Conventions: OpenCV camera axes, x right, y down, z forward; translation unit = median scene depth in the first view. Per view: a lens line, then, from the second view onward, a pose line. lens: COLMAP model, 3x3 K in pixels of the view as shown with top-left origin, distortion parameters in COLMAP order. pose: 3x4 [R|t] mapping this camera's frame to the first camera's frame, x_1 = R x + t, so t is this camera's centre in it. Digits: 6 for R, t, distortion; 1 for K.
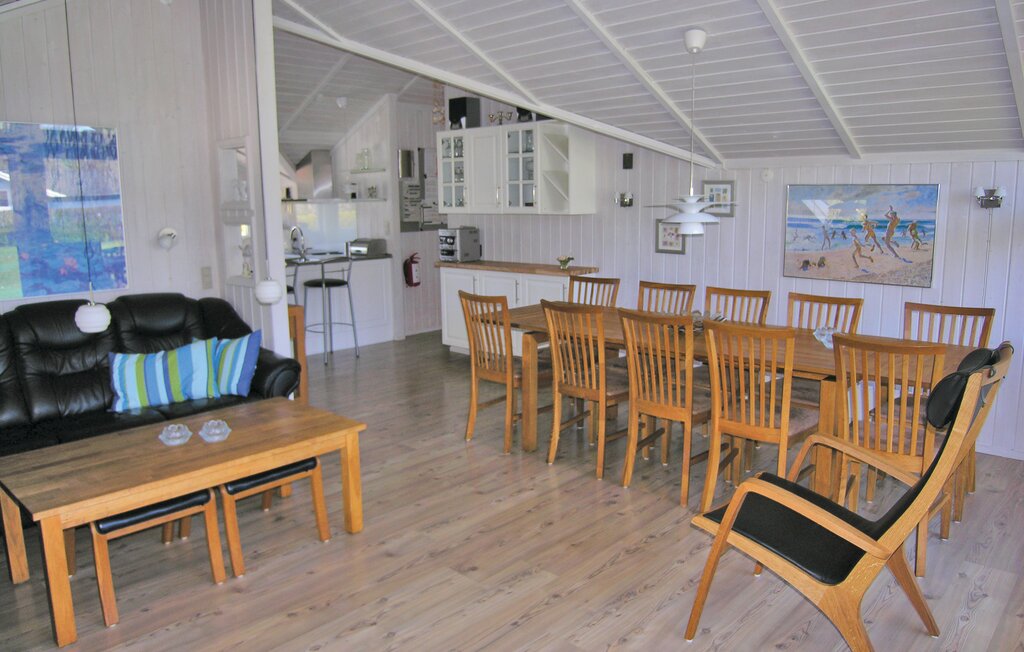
lens RADIAL K [[728.6, 0, 512.3], [0, 728.6, 314.7], [0, 0, 1]] dist [-0.059535, 0.003167]
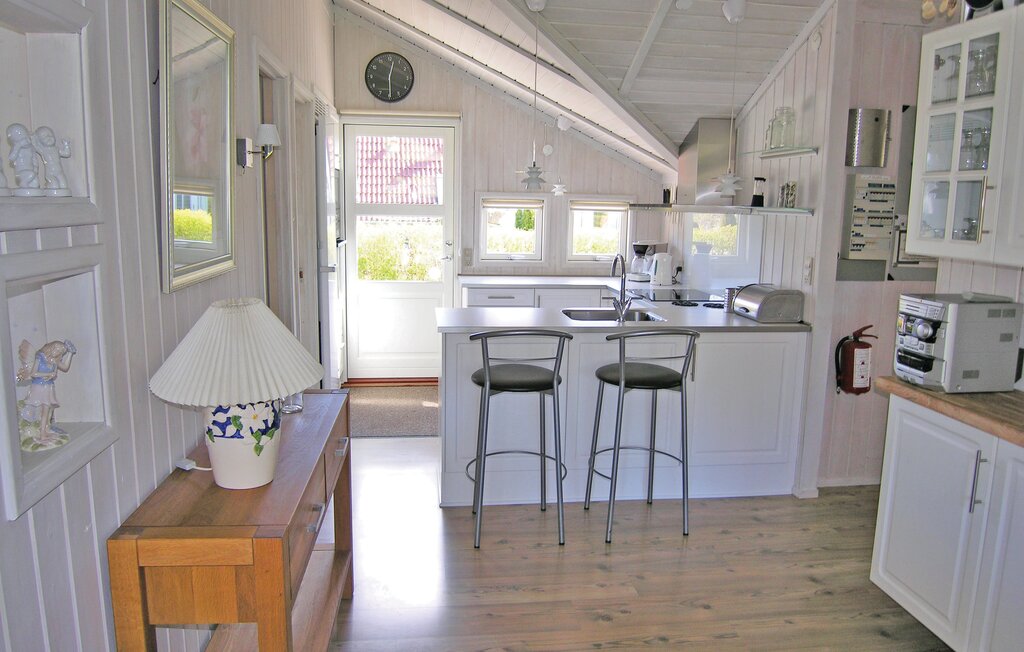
lens RADIAL K [[728.6, 0, 512.3], [0, 728.6, 314.7], [0, 0, 1]] dist [-0.059535, 0.003167]
pose [[0.766643, 0.125179, -0.629753, -0.030057], [-0.130114, 0.990750, 0.038539, -0.147101], [0.628752, 0.052394, 0.775839, 0.901015]]
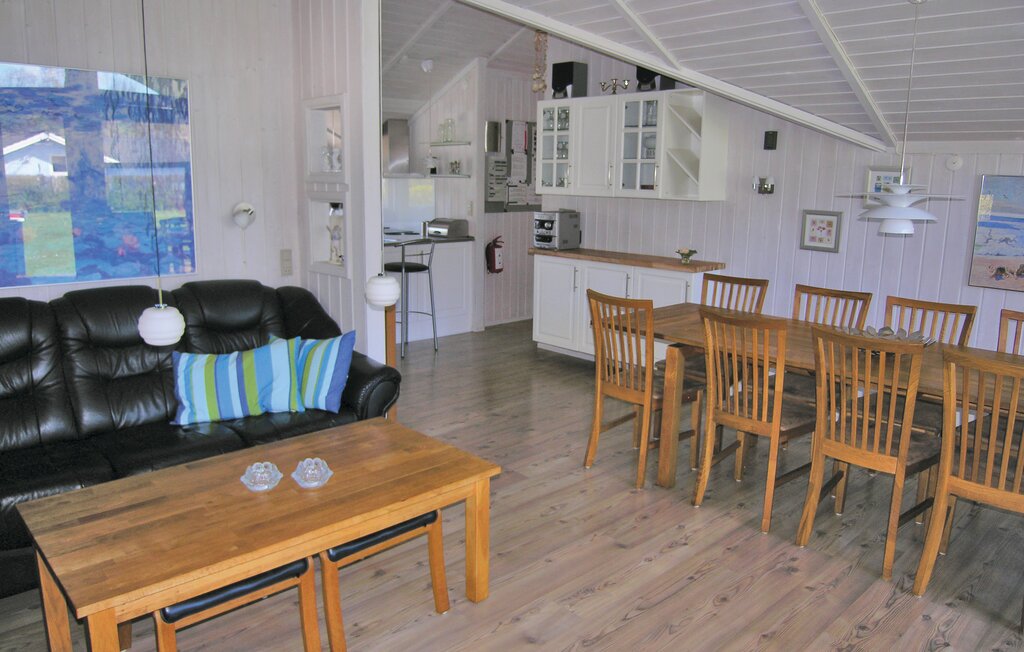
lens RADIAL K [[728.6, 0, 512.3], [0, 728.6, 314.7], [0, 0, 1]] dist [-0.059535, 0.003167]
pose [[0.997590, 0.039962, -0.056725, -0.113087], [-0.038375, 0.998849, 0.028784, -0.025734], [0.057810, -0.026538, 0.997975, 0.172010]]
